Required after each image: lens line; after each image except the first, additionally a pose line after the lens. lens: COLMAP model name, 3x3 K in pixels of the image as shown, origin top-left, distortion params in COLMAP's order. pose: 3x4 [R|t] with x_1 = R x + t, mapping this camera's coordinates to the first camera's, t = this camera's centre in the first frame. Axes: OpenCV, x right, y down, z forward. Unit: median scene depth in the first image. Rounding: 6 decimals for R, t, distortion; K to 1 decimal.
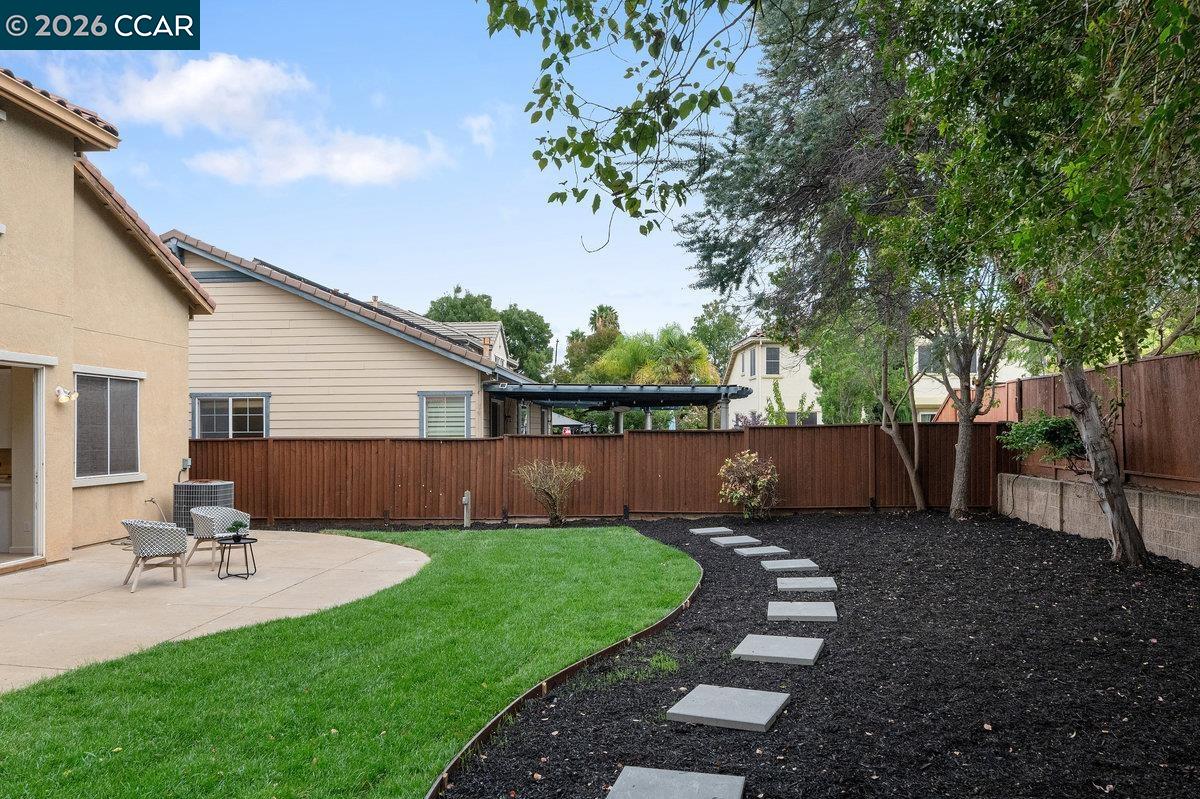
lens RADIAL K [[840.2, 0, 601.2], [0, 840.2, 409.8], [0, 0, 1]] dist [0.002980, -0.010263]
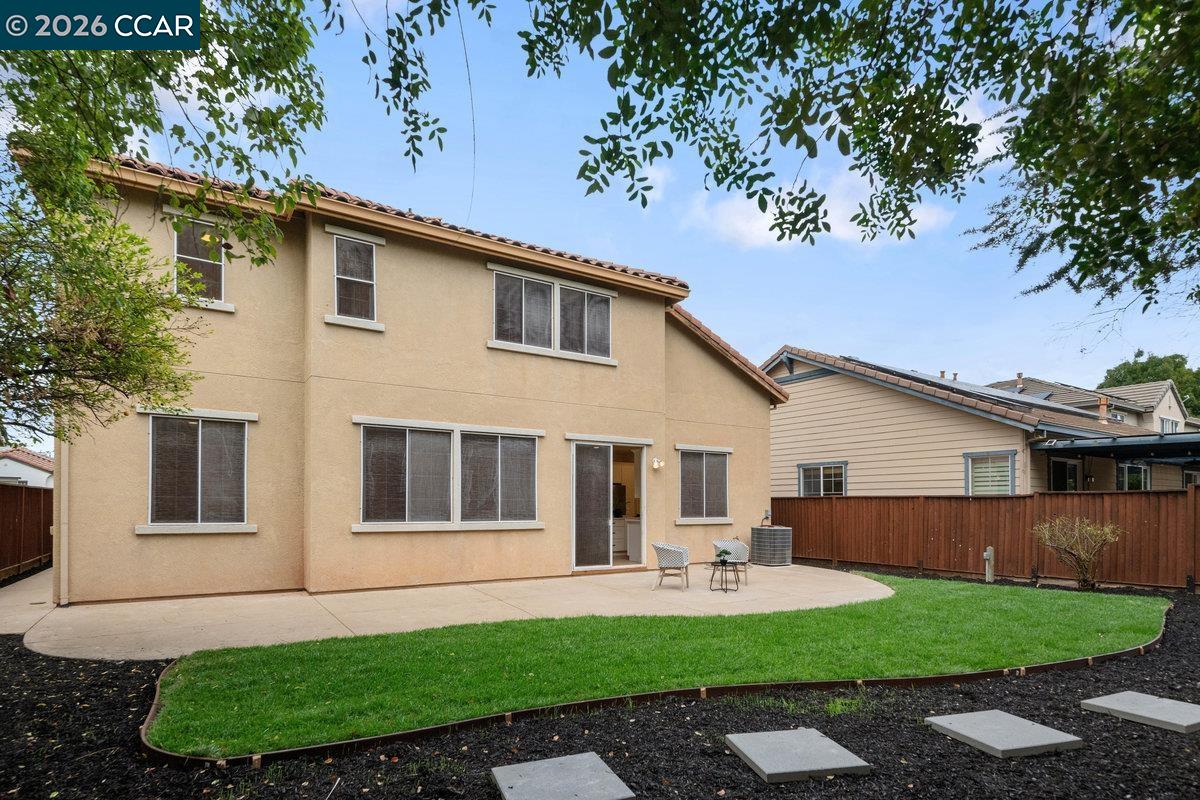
lens RADIAL K [[656.0, 0, 600.6], [0, 656.0, 489.5], [0, 0, 1]] dist [0.002682, -0.000686]
pose [[0.580889, -0.008400, -0.813940, 0.207296], [0.009256, 0.999950, -0.003714, 0.024605], [0.813930, -0.005377, 0.580938, 0.145197]]
